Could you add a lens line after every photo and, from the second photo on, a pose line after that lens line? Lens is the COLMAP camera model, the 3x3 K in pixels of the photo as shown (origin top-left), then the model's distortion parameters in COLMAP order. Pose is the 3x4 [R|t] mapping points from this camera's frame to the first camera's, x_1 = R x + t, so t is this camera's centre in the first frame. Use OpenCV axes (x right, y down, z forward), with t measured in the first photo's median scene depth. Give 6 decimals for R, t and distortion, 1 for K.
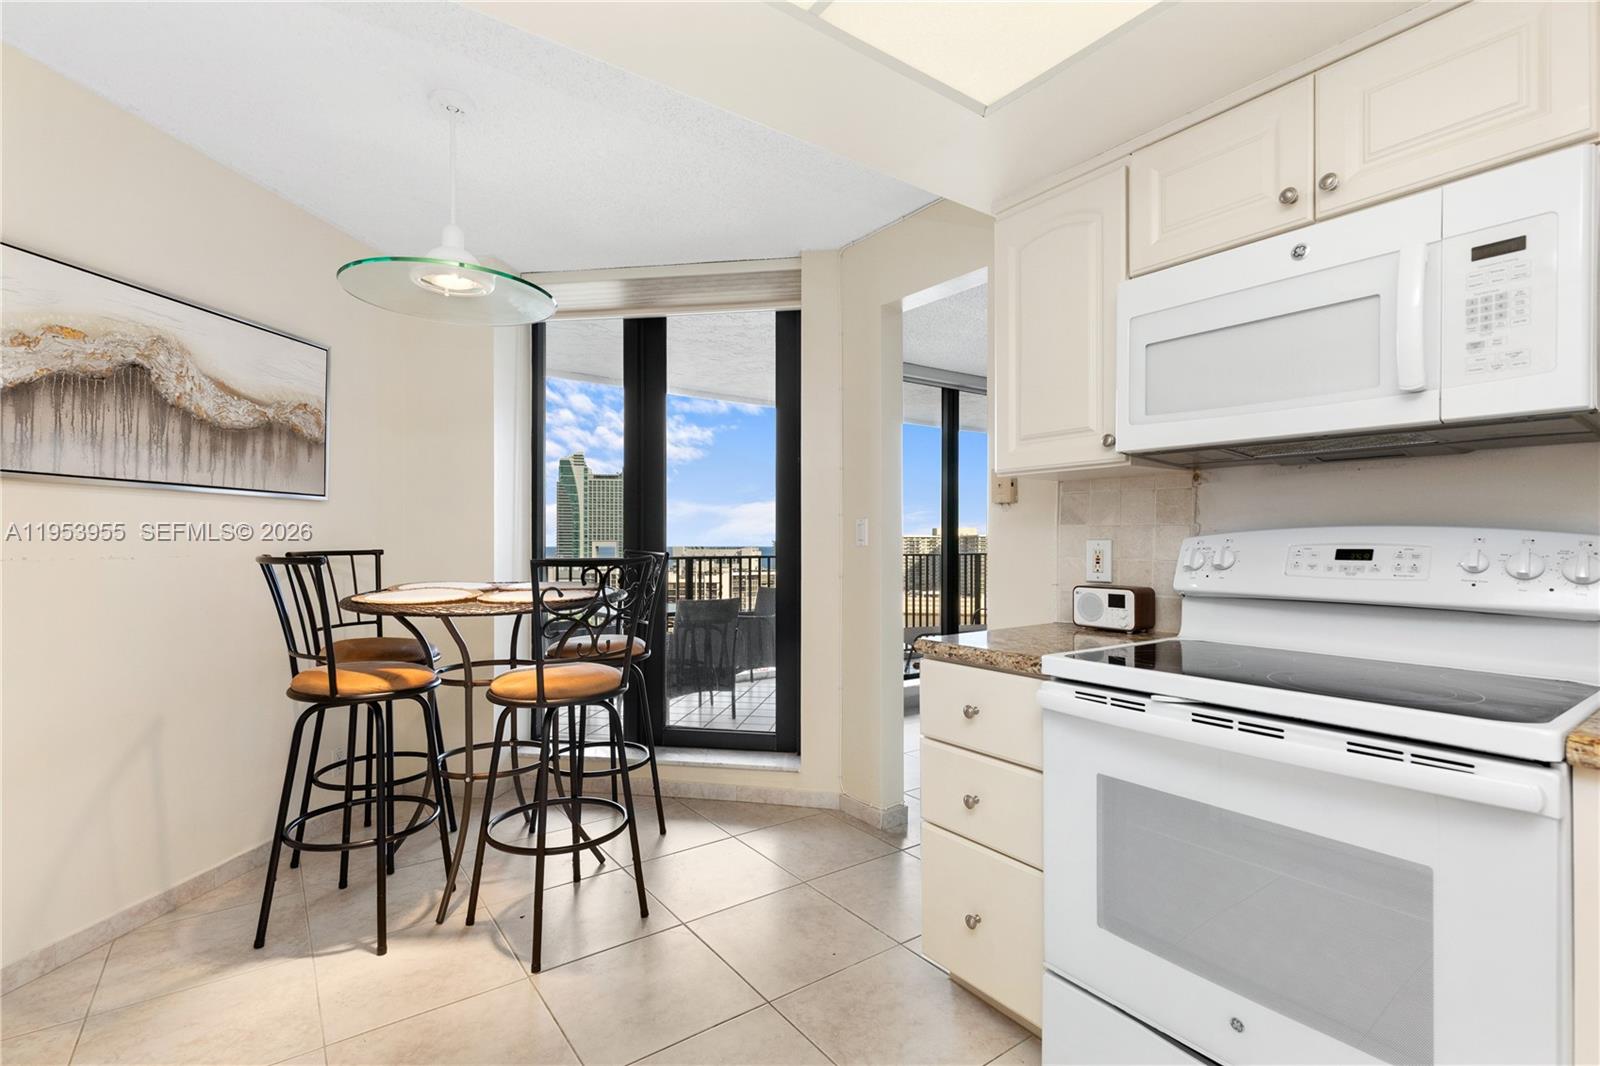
lens RADIAL K [[713.8, 0, 807.3], [0, 713.8, 535.7], [0, 0, 1]] dist [0.003940, -0.001981]
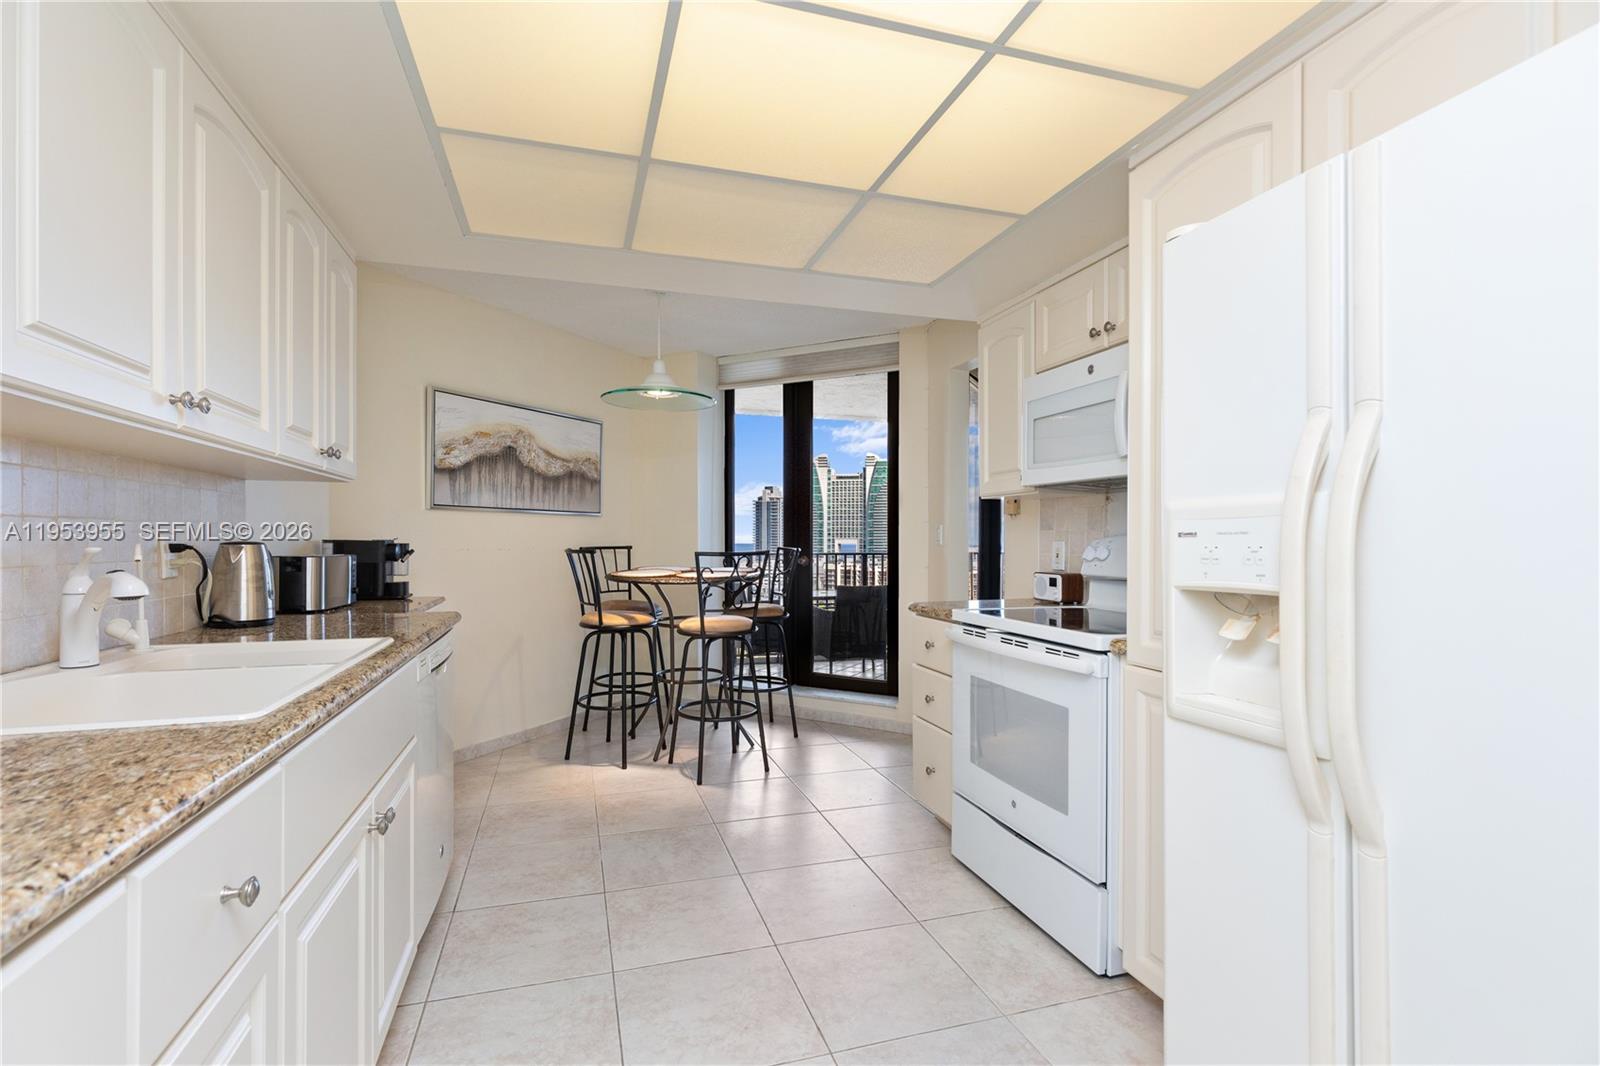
lens RADIAL K [[713.8, 0, 825.5], [0, 713.8, 540.6], [0, 0, 1]] dist [0.003940, -0.001981]
pose [[0.953420, 0.001714, -0.301642, 0.408010], [0.001232, 0.999953, 0.009577, -0.009400], [0.301644, -0.009503, 0.953373, -0.530383]]
